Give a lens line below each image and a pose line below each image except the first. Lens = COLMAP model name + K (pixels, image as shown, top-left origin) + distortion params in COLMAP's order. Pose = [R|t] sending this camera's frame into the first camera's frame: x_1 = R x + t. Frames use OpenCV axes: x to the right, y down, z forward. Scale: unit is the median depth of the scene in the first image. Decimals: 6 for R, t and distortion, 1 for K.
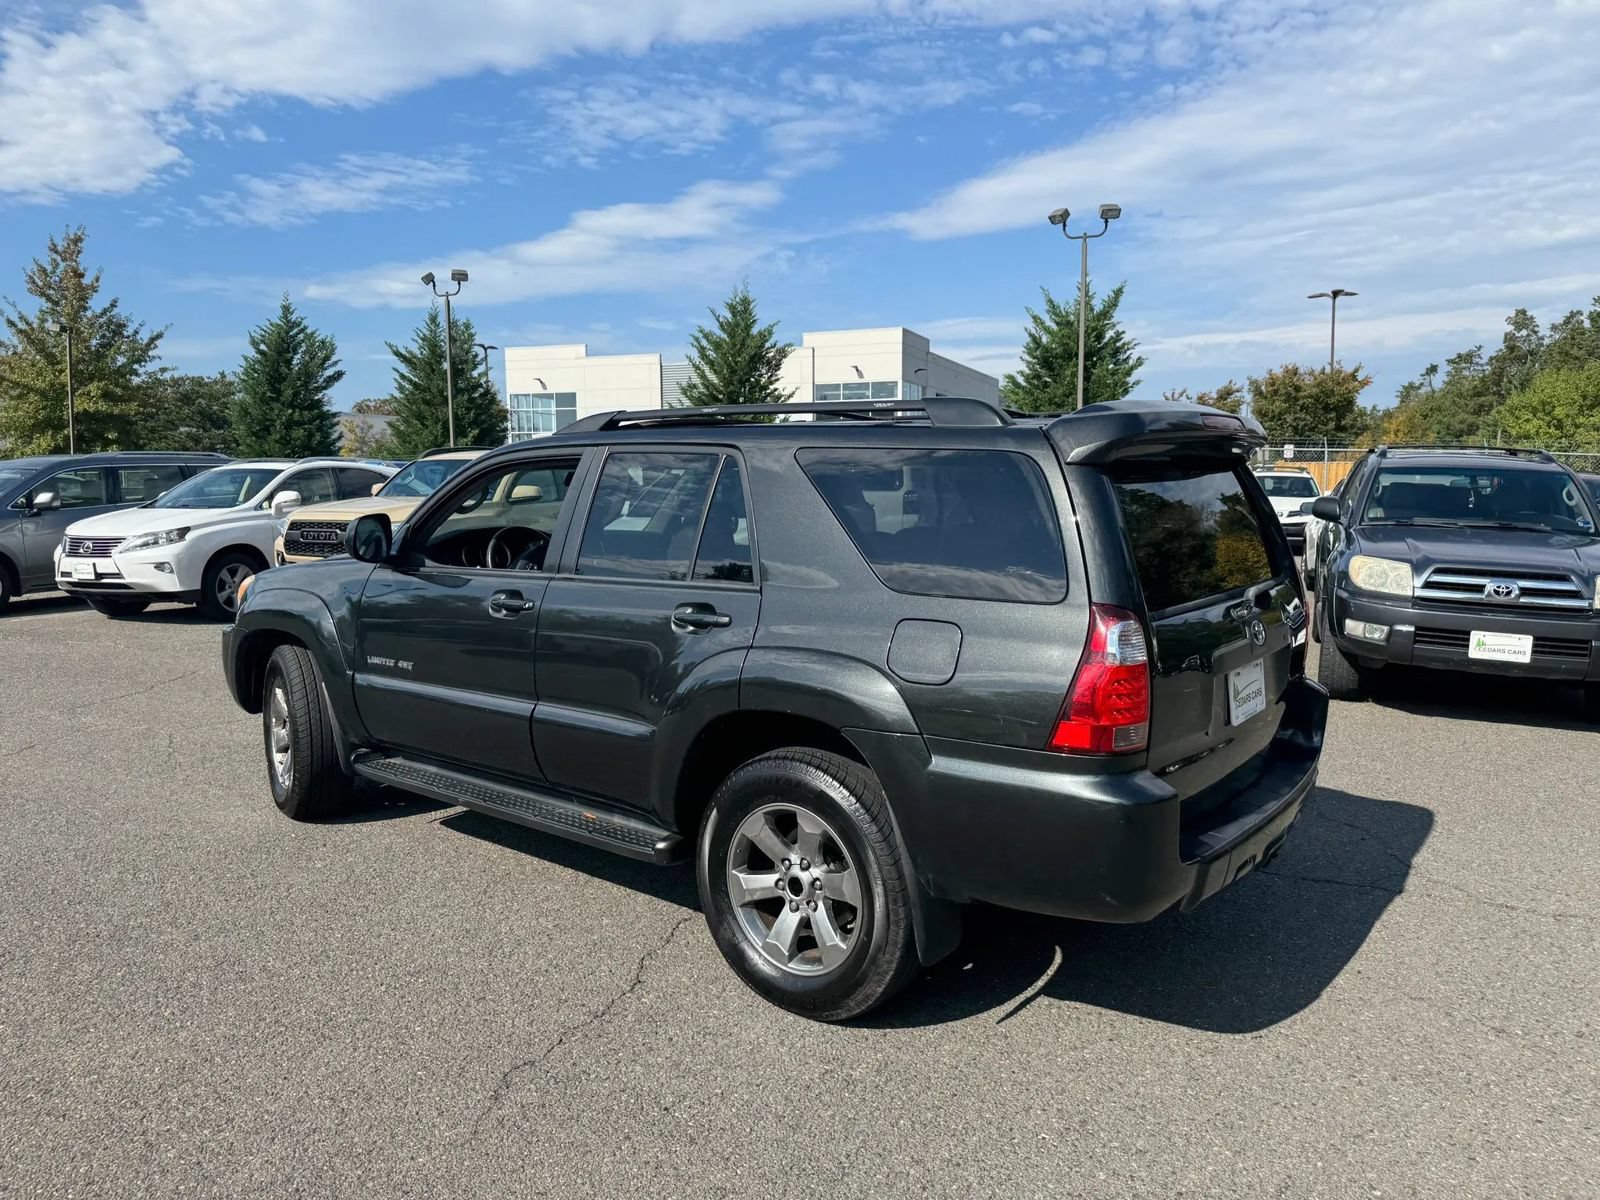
lens RADIAL K [[1134.2, 0, 800.4], [0, 1134.2, 601.8], [0, 0, 1]] dist [0.004359, -0.009186]
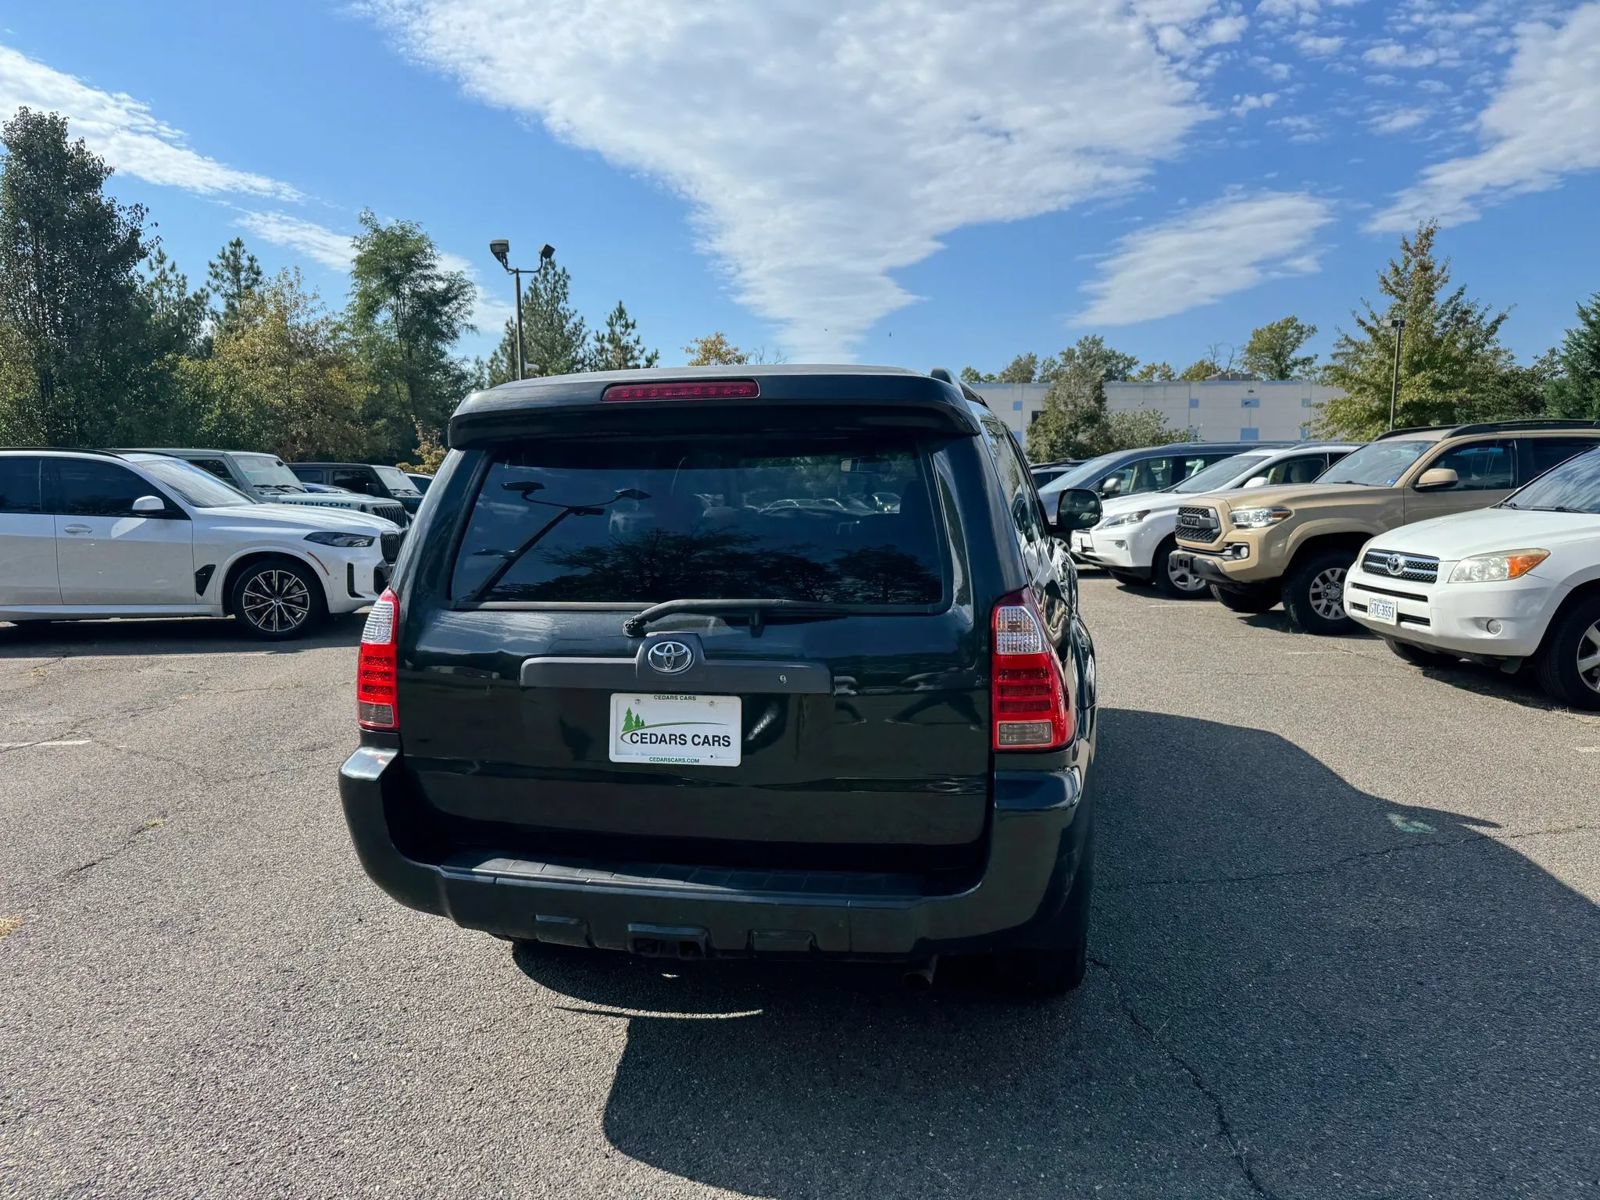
lens RADIAL K [[1134.4, 0, 798.6], [0, 1134.4, 618.0], [0, 0, 1]] dist [0.005000, -0.009031]
pose [[0.419887, 0.113533, -0.900447, 0.093704], [-0.090779, 0.992423, 0.082799, -0.005967], [0.903025, 0.046976, 0.427012, 0.061827]]
